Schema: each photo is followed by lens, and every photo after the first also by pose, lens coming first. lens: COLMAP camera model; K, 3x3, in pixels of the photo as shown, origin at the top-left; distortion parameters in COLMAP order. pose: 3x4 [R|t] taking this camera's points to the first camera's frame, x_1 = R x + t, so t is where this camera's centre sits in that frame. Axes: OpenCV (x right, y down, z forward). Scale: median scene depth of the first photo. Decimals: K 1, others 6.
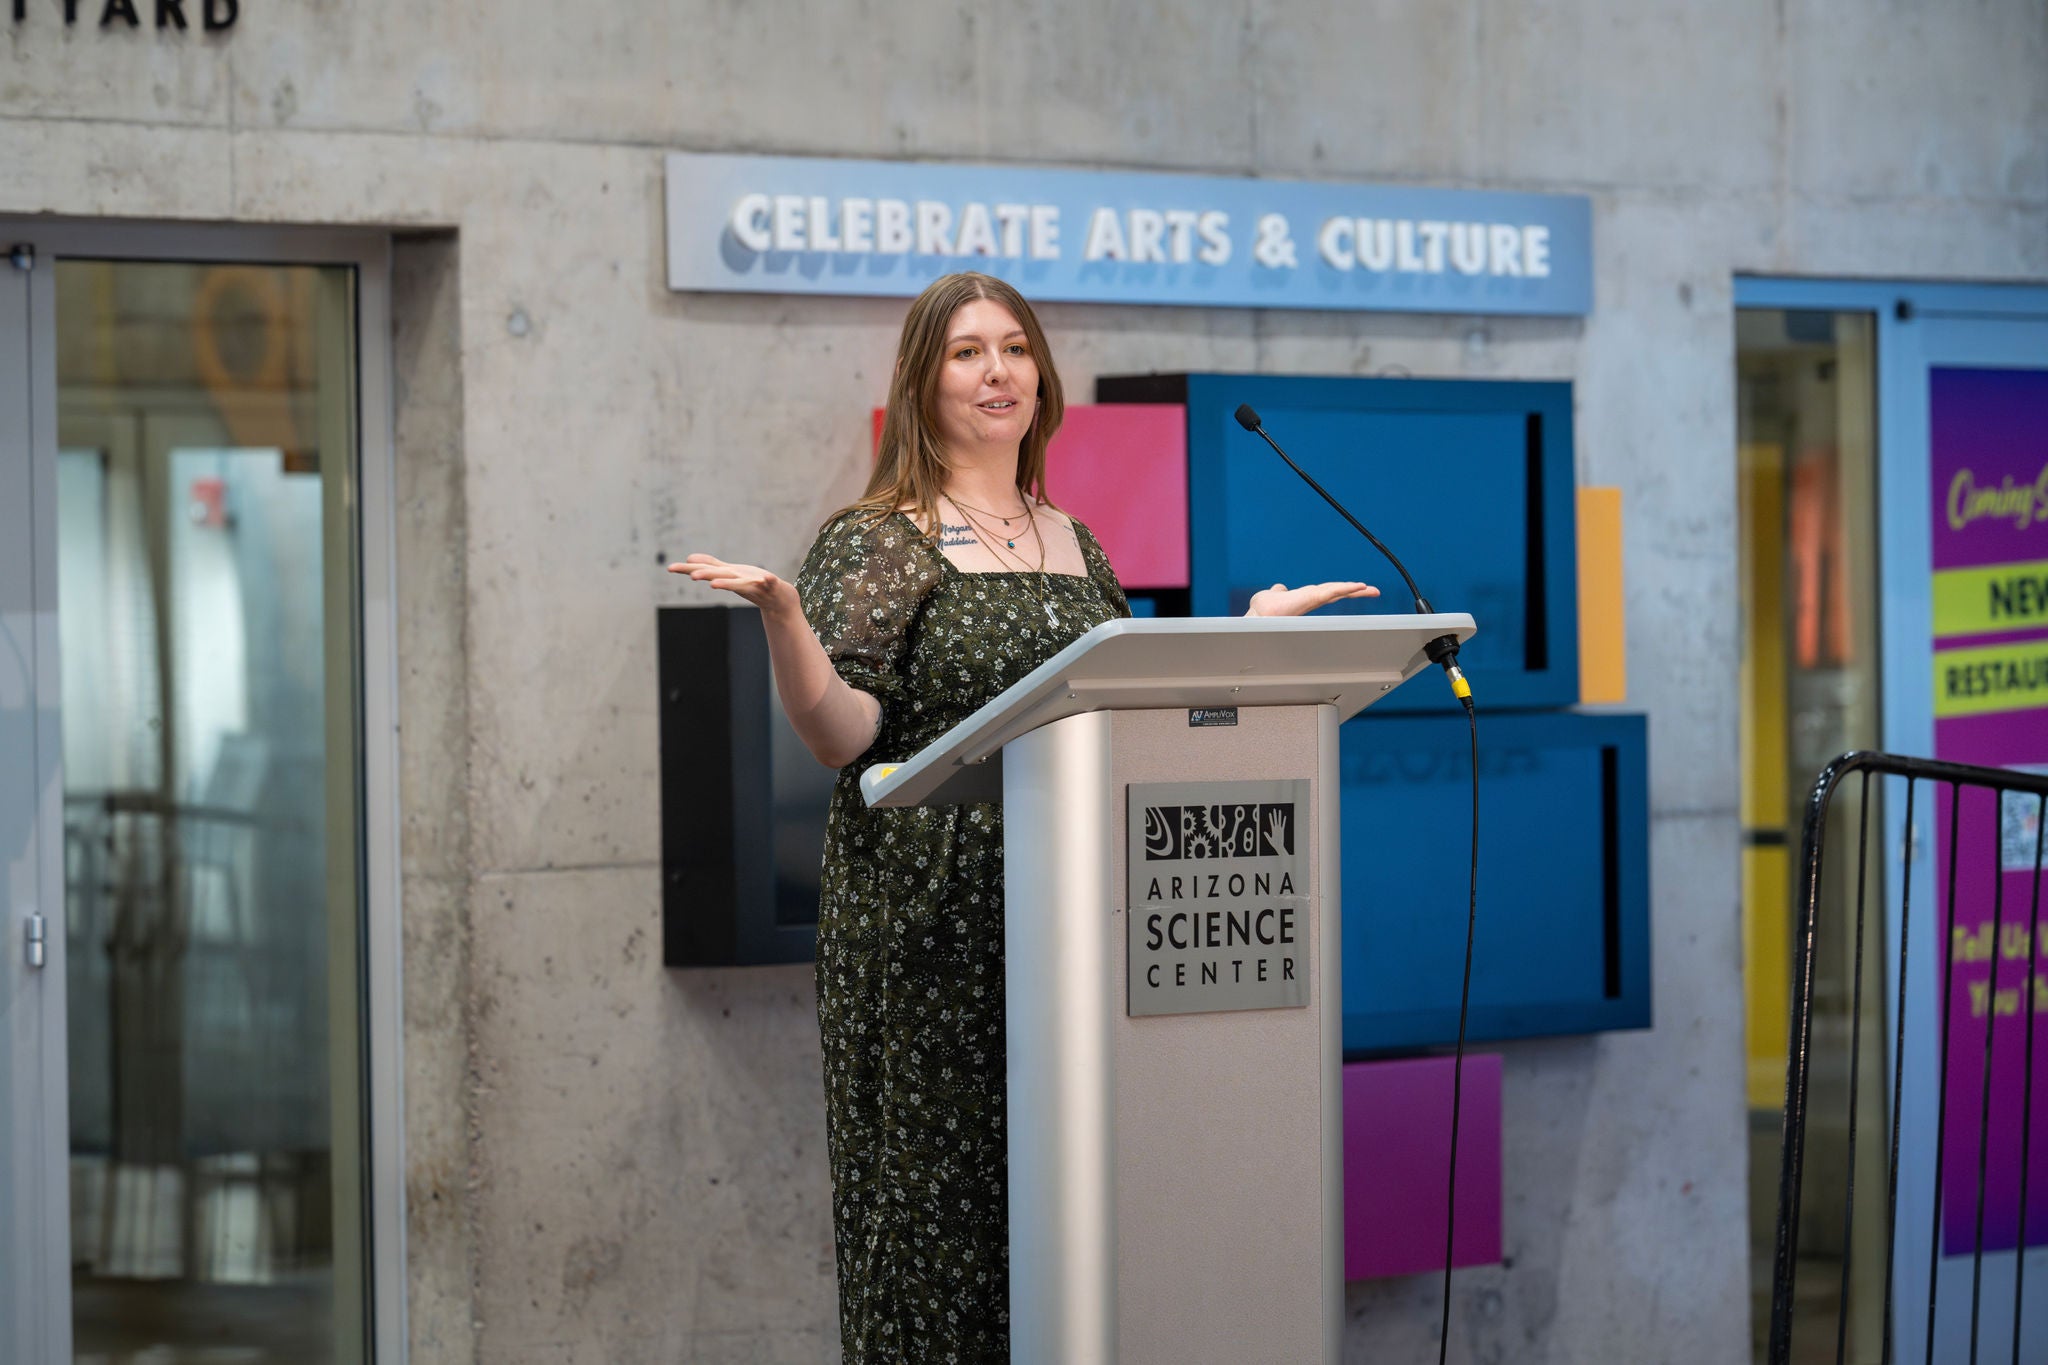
lens RADIAL K [[7835.5, 0, 1187.7], [0, 7835.5, 694.2], [0, 0, 1]] dist [0.073722, 0.000000]
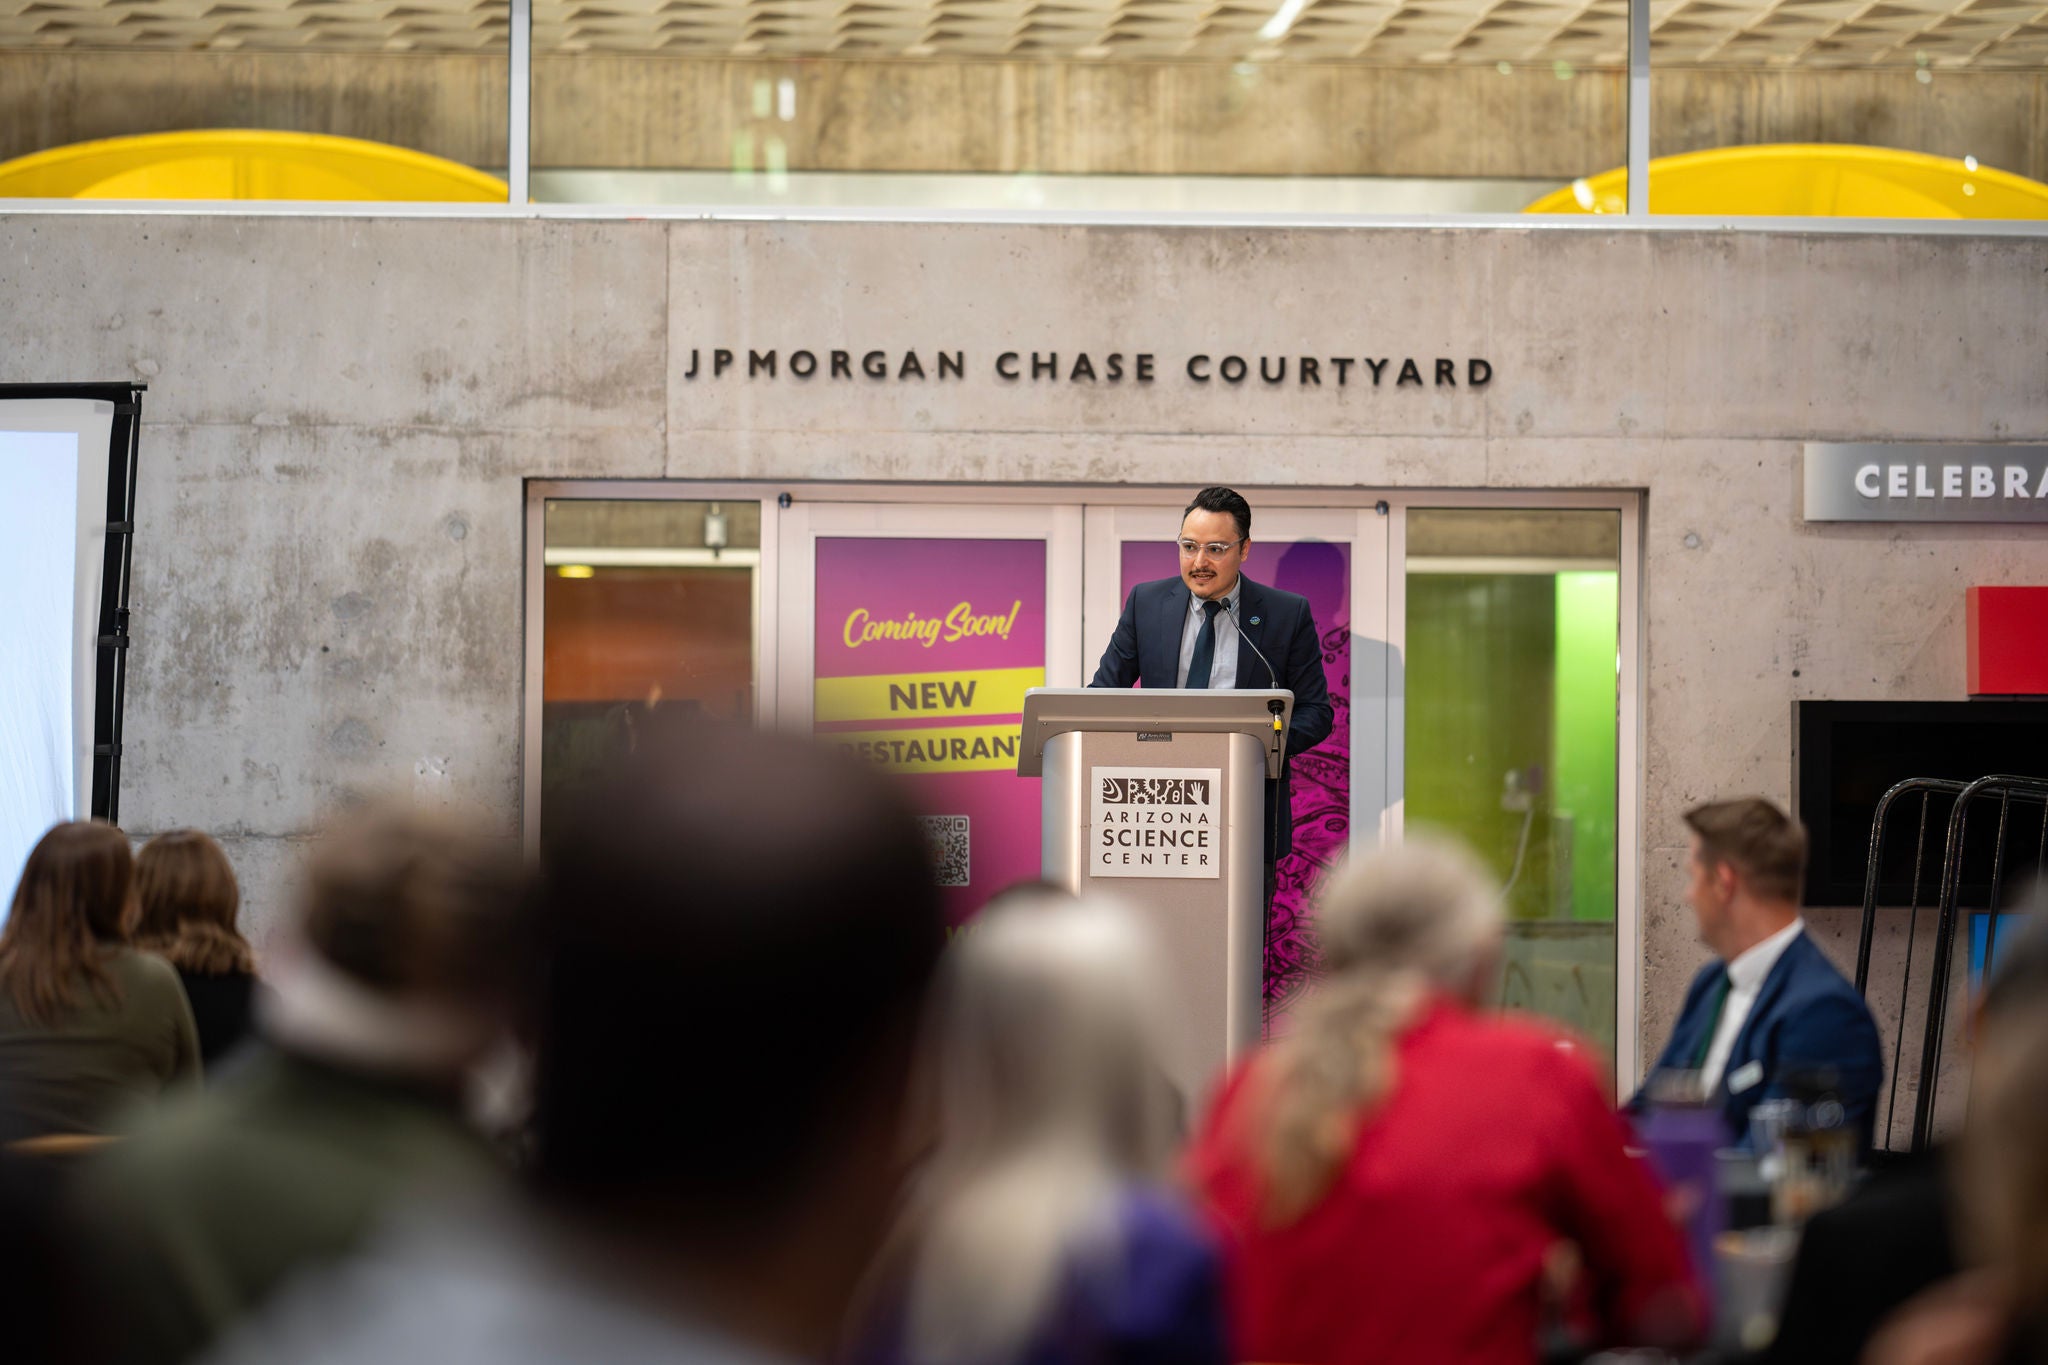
lens RADIAL K [[7835.5, 0, 1027.0], [0, 7835.5, 680.7], [0, 0, 1]] dist [0.073722, 0.000000]
pose [[0.703334, 0.009533, -0.710796, 1.078125], [-0.026377, 0.999571, -0.012694, 0.011357], [0.710370, 0.027676, 0.703284, -0.364045]]
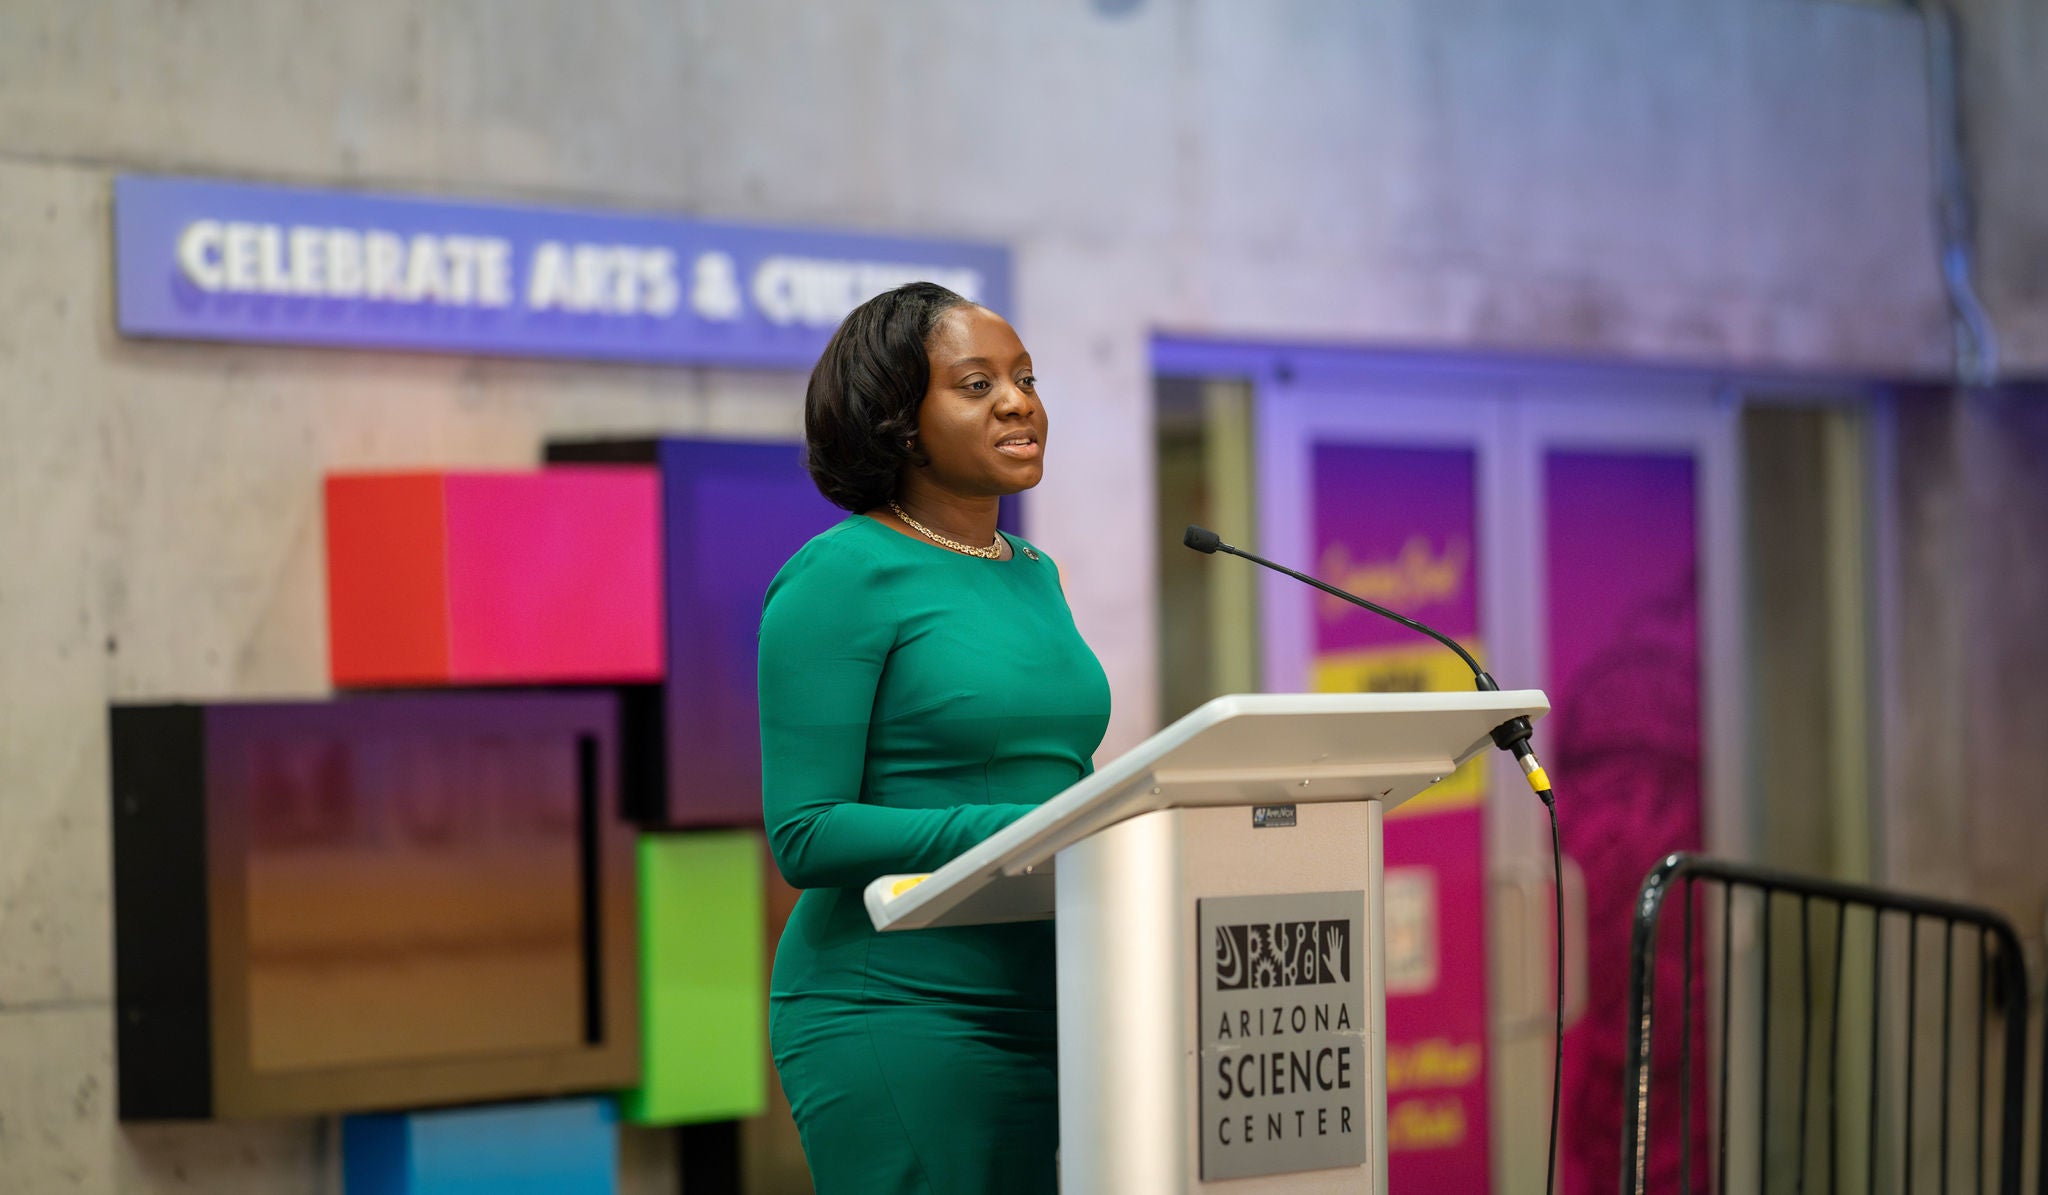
lens RADIAL K [[7846.7, 0, 1026.9], [0, 7846.7, 602.6], [0, 0, 1]] dist [0.061938, 0.000000]
pose [[0.983047, -0.002673, 0.183336, -0.128244], [0.007679, 0.999617, -0.026598, 0.001623], [-0.183195, 0.027555, 0.982690, 0.139820]]
